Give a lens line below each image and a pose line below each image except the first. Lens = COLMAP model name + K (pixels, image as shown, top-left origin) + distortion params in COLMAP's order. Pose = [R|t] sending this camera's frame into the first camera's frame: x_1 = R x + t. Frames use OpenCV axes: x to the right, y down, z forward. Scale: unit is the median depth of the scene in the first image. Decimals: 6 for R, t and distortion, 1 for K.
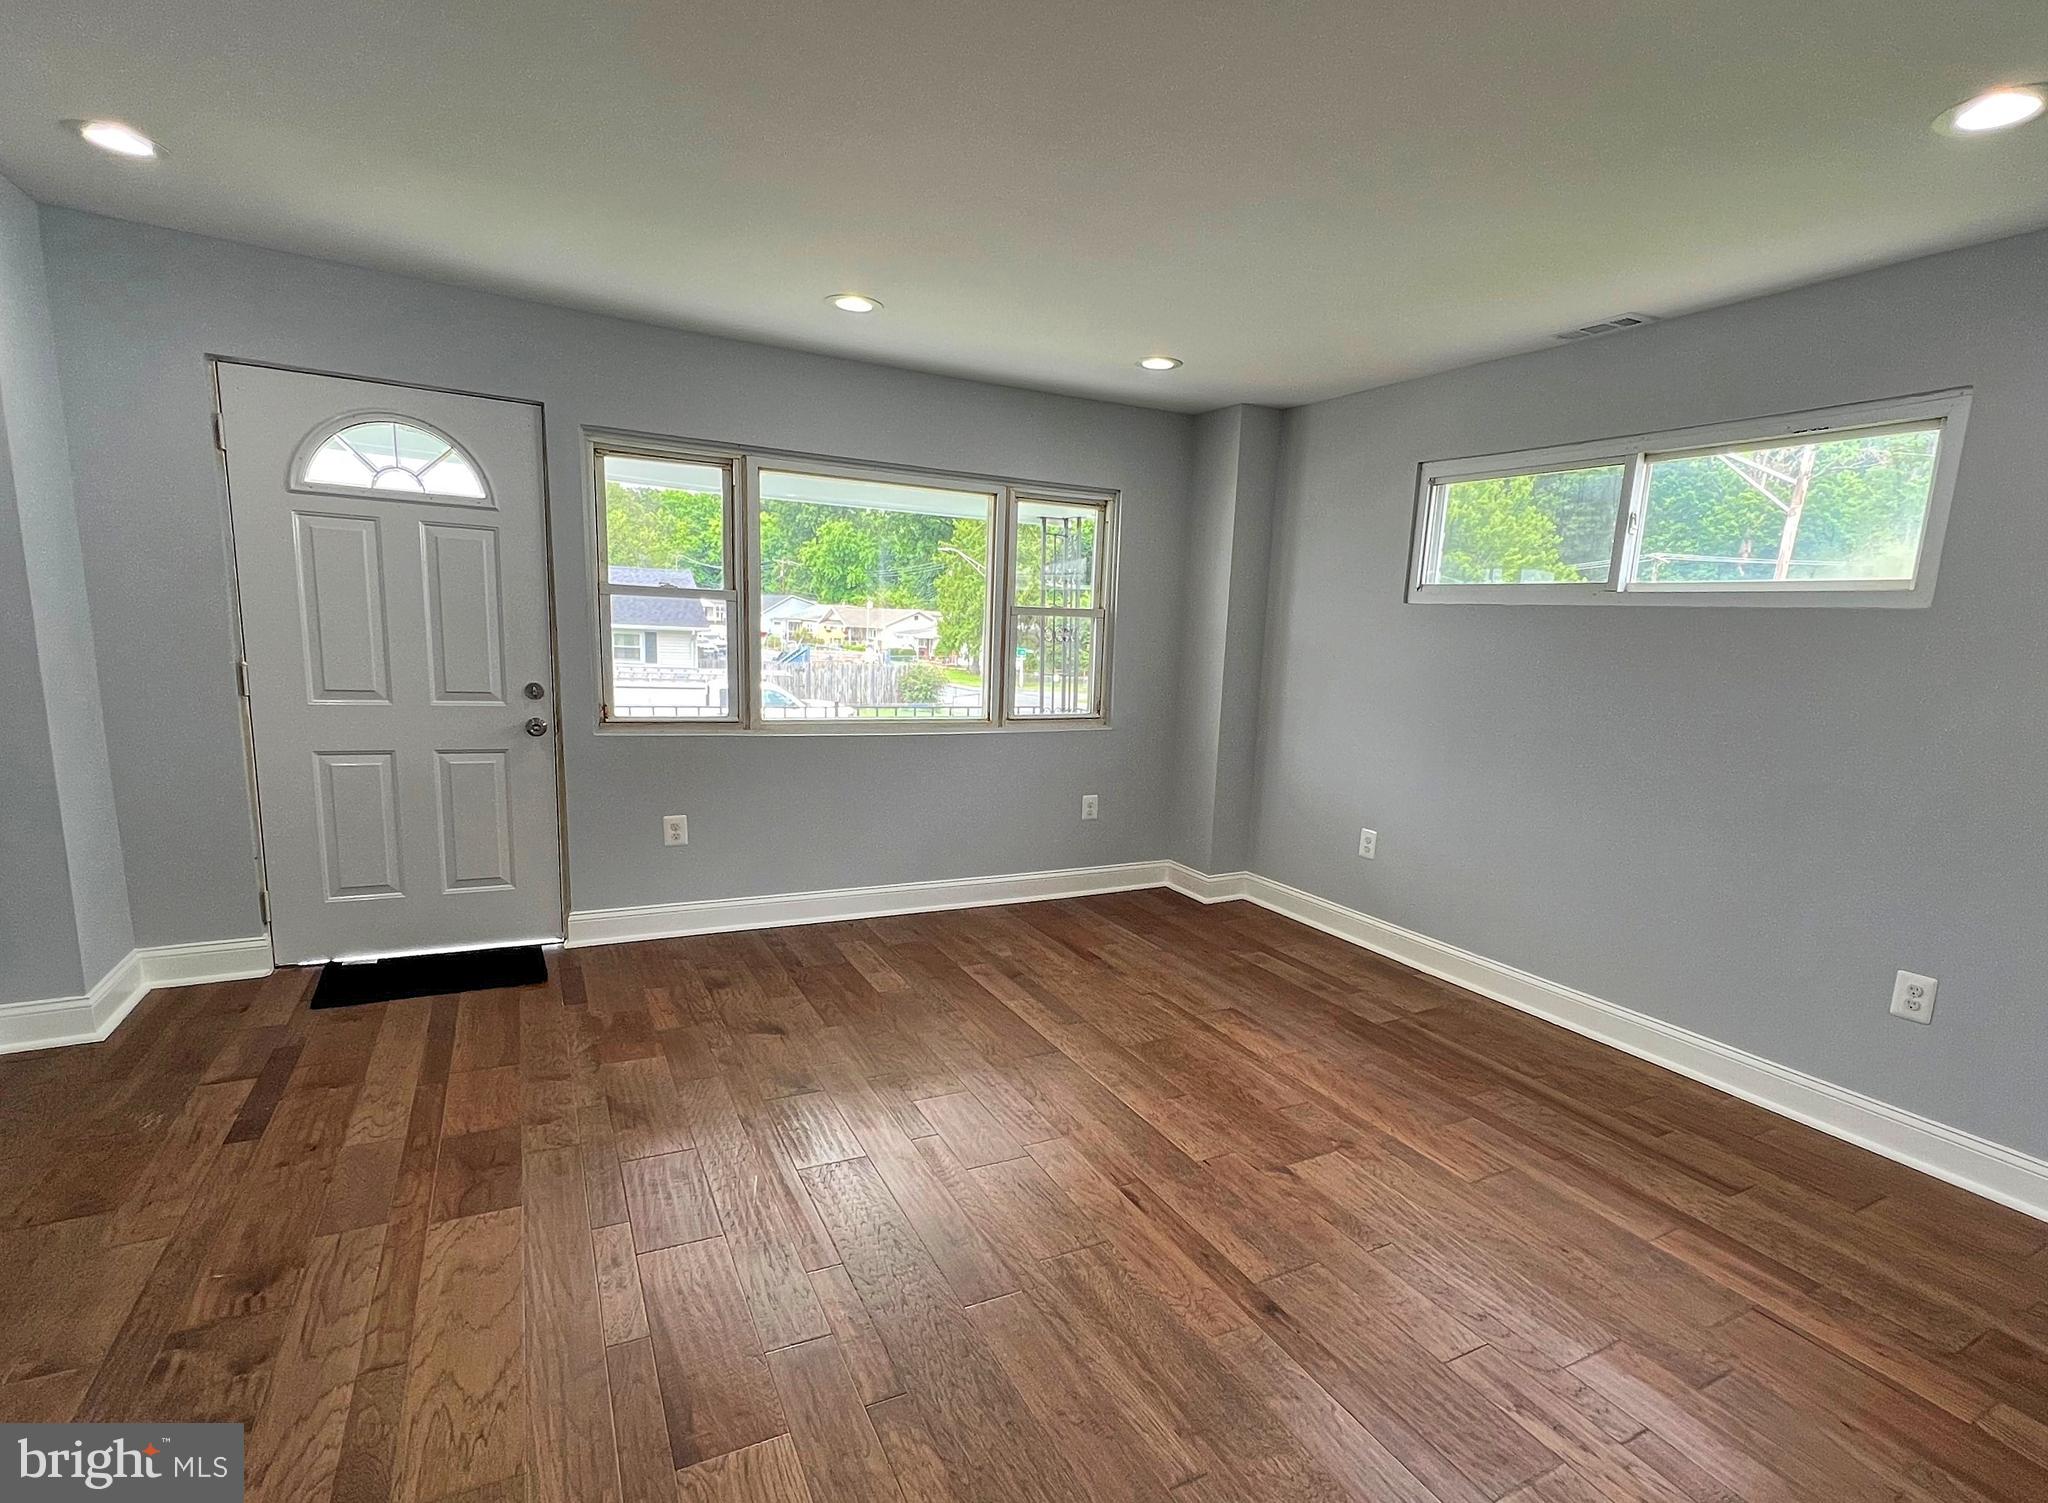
lens RADIAL K [[995.4, 0, 1074.9], [0, 995.4, 805.8], [0, 0, 1]] dist [-0.000806, 0.000870]
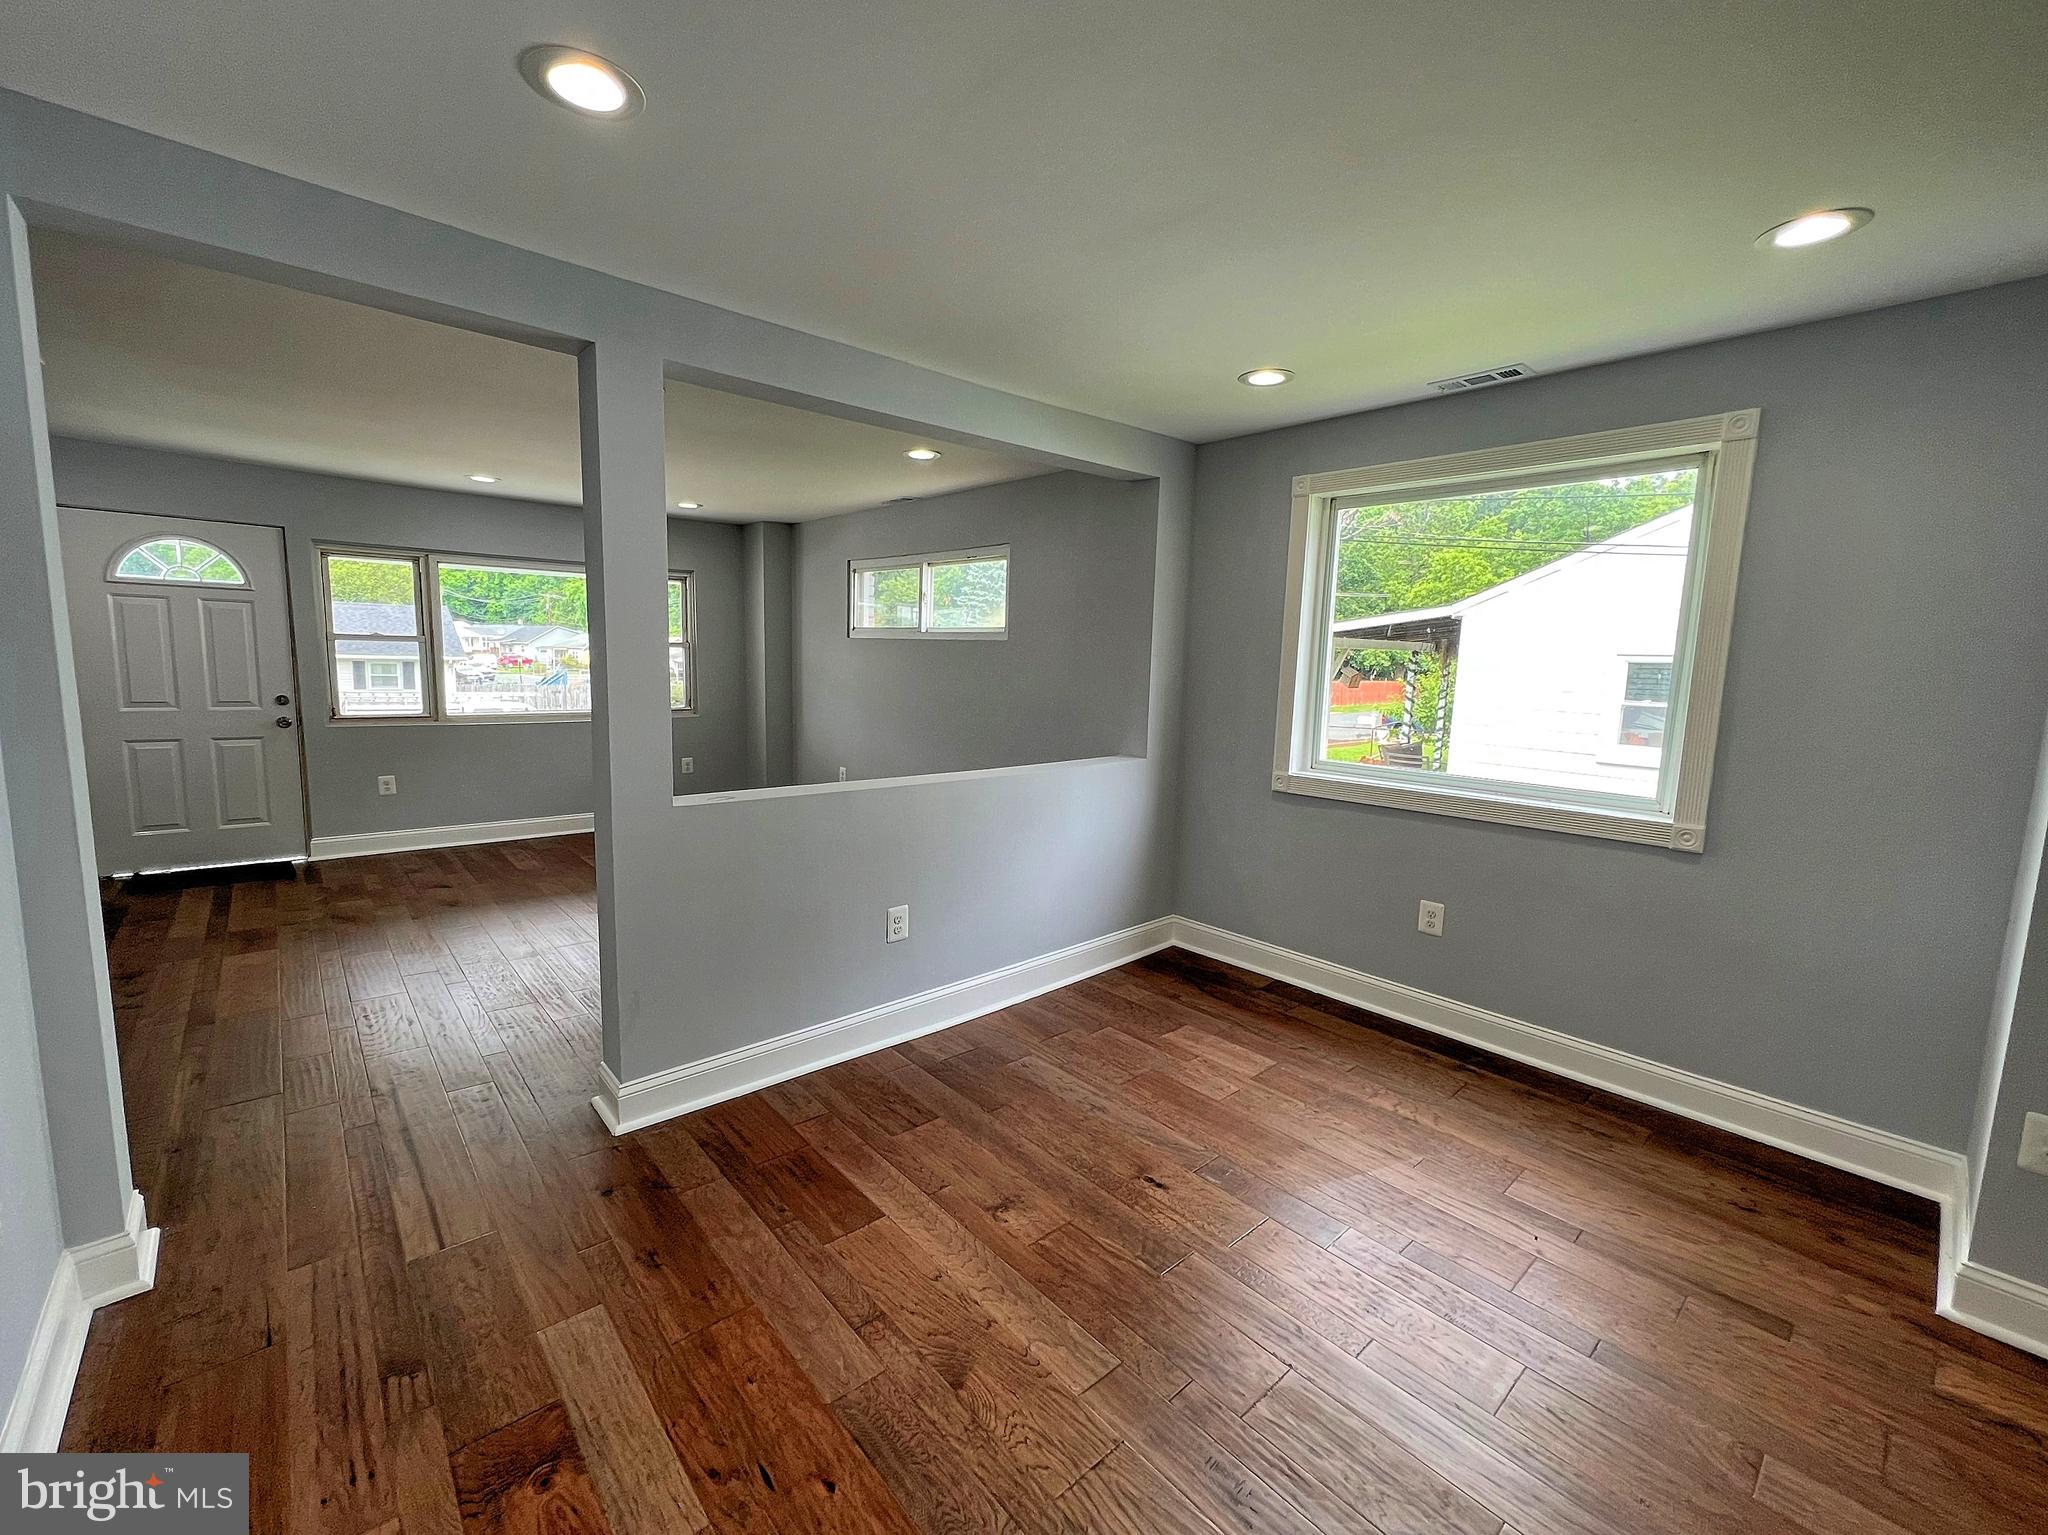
lens RADIAL K [[845.8, 0, 1016.5], [0, 845.8, 764.4], [0, 0, 1]] dist [0.000340, 0.000472]
pose [[0.976846, -0.045376, 0.209075, 0.325175], [0.053964, 0.997910, -0.035551, 0.100677], [-0.207025, 0.046010, 0.977253, -0.577015]]
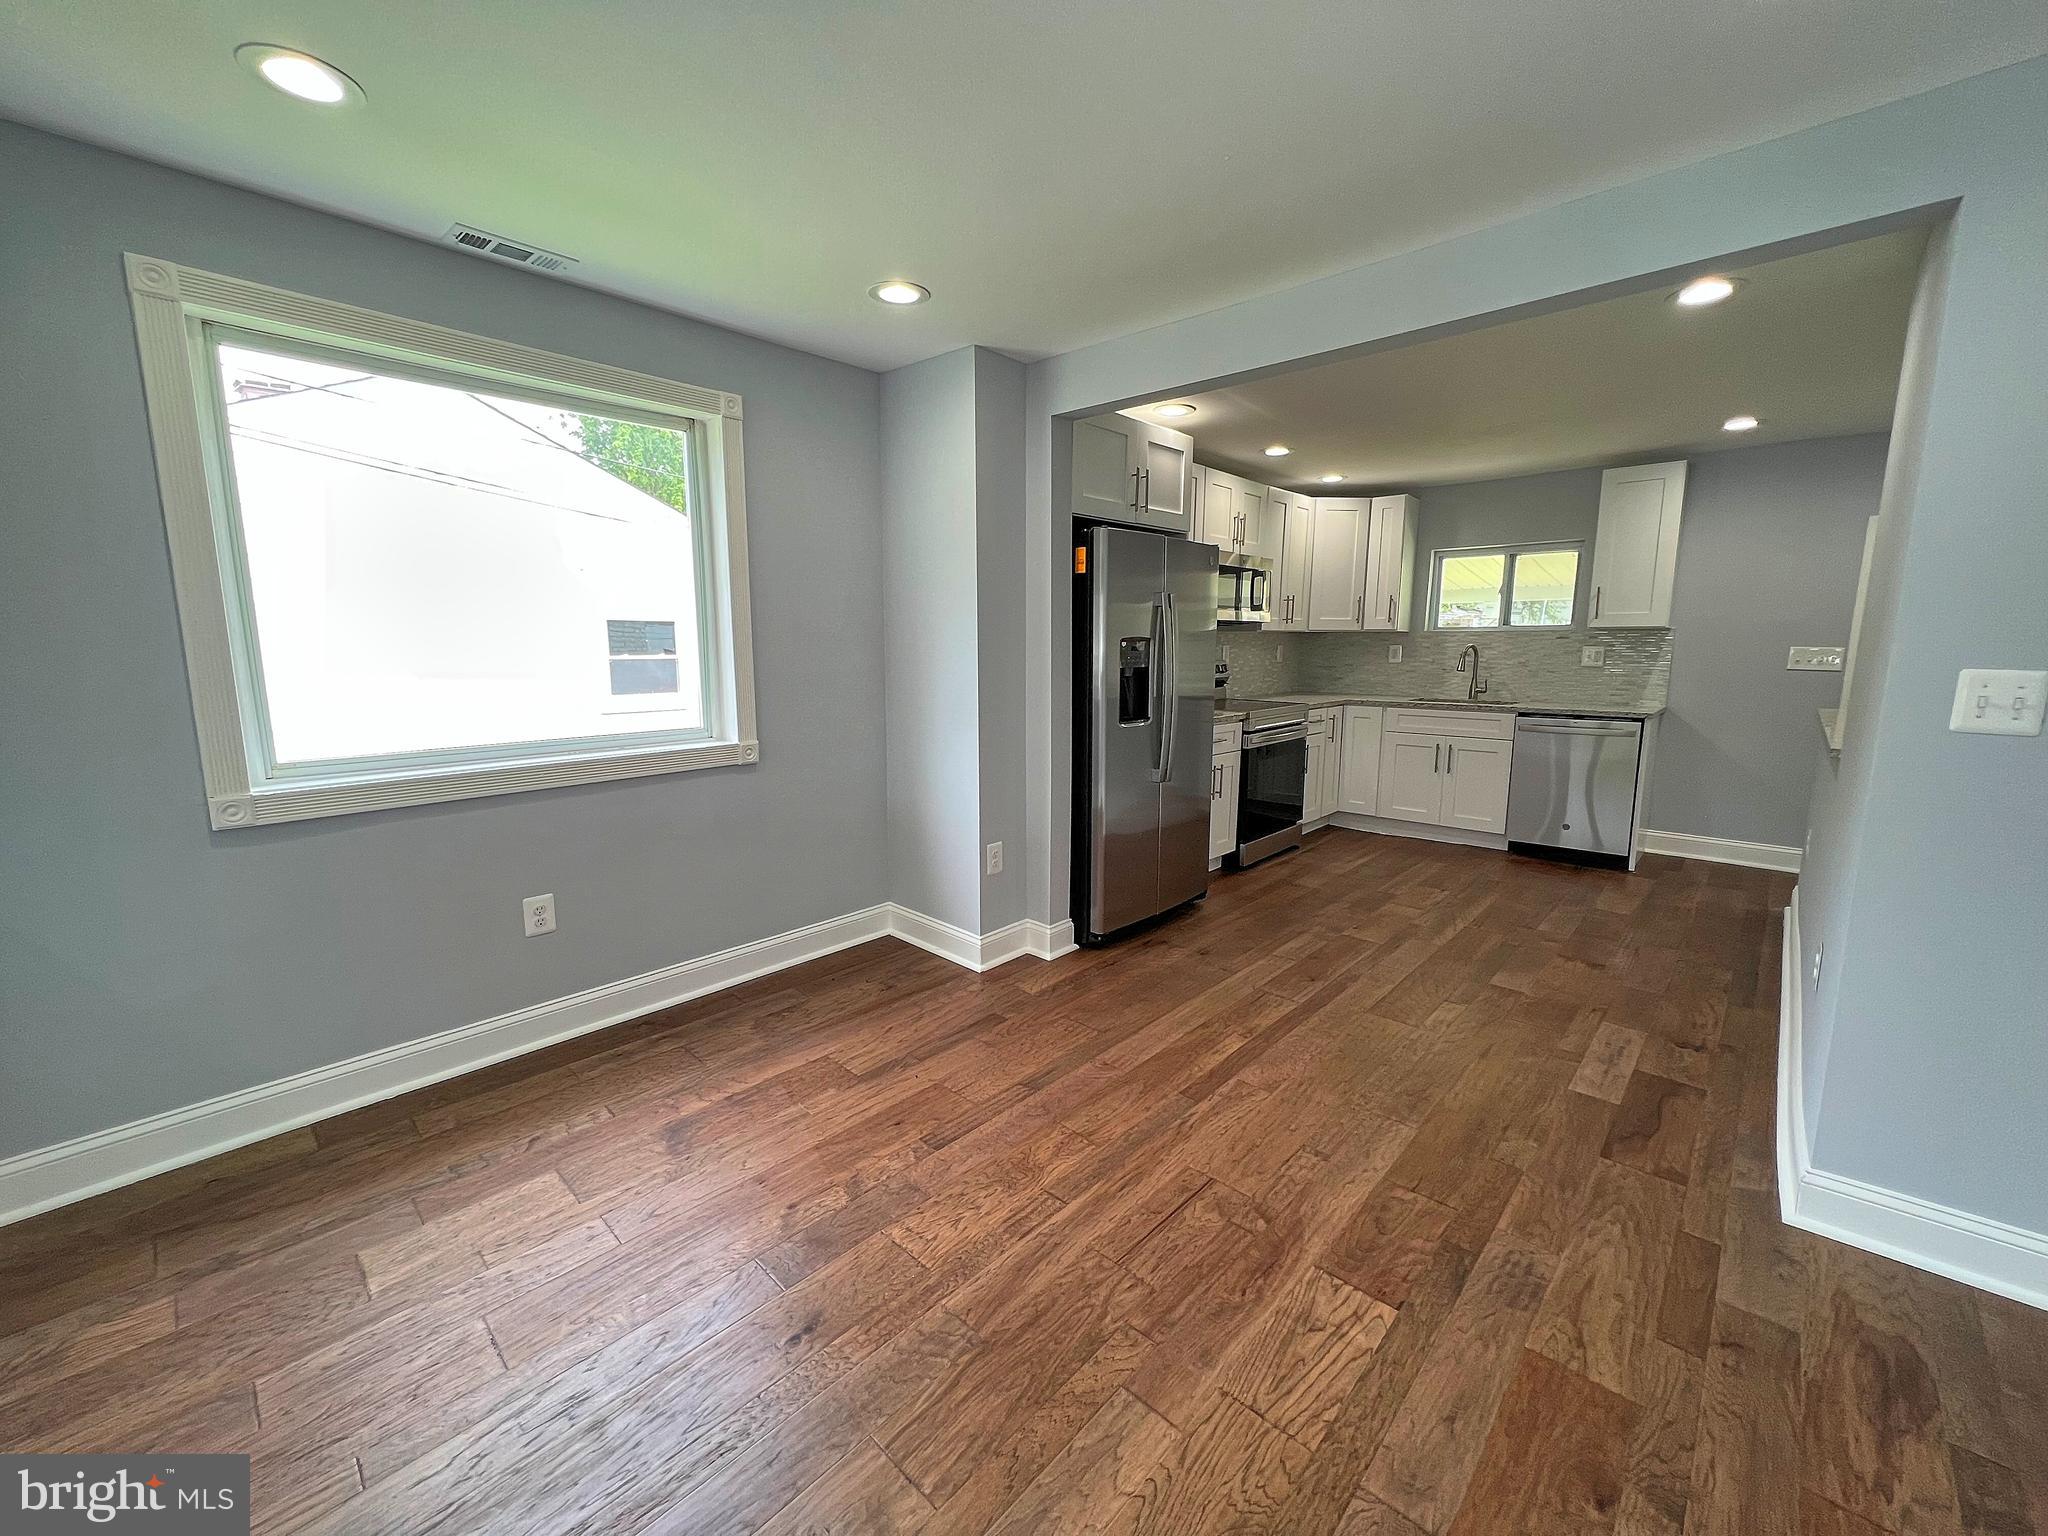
lens RADIAL K [[818.3, 0, 1016.2], [0, 818.3, 765.1], [0, 0, 1]] dist [0.000005, 0.000562]
pose [[-0.298446, -0.192163, 0.934882, 0.166739], [0.153055, 0.957209, 0.245613, 0.019027], [-0.942074, 0.216391, -0.256263, -0.047262]]
